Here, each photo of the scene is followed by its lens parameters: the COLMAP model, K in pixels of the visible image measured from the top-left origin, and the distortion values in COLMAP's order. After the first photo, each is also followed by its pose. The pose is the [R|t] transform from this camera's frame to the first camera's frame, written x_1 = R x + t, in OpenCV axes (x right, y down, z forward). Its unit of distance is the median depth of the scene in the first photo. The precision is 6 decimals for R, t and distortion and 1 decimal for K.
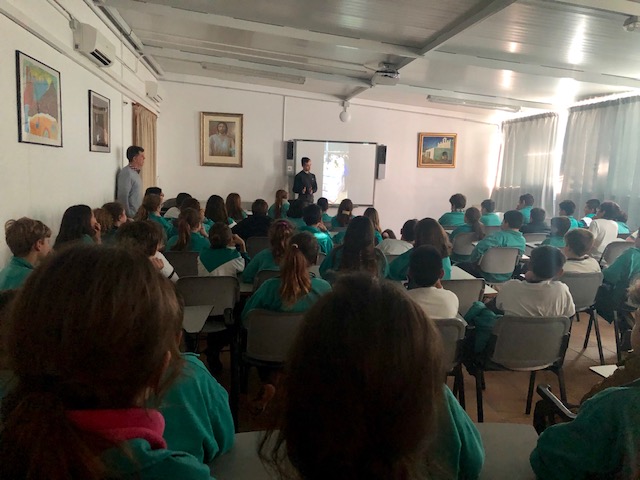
lens RADIAL K [[528.5, 0, 314.7], [0, 528.5, 239.3], [0, 0, 1]] dist [0.030676, -0.033835]
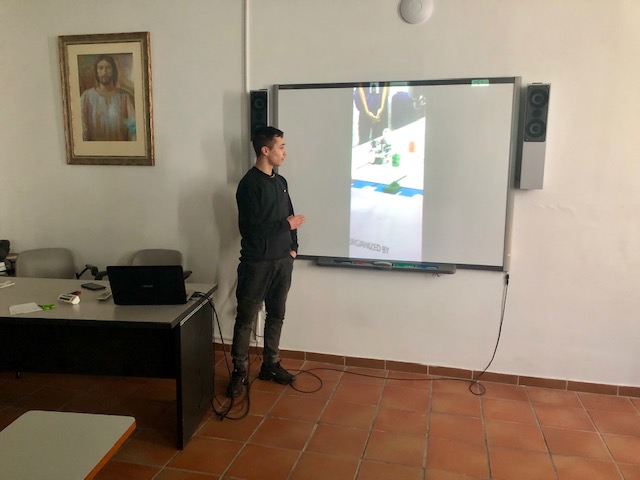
lens RADIAL K [[528.5, 0, 300.6], [0, 528.5, 246.3], [0, 0, 1]] dist [0.030676, -0.033835]
pose [[0.908348, 0.035572, -0.416701, 0.142964], [-0.030685, 0.999359, 0.018423, -0.084837], [0.417089, -0.003948, 0.908857, 0.681110]]
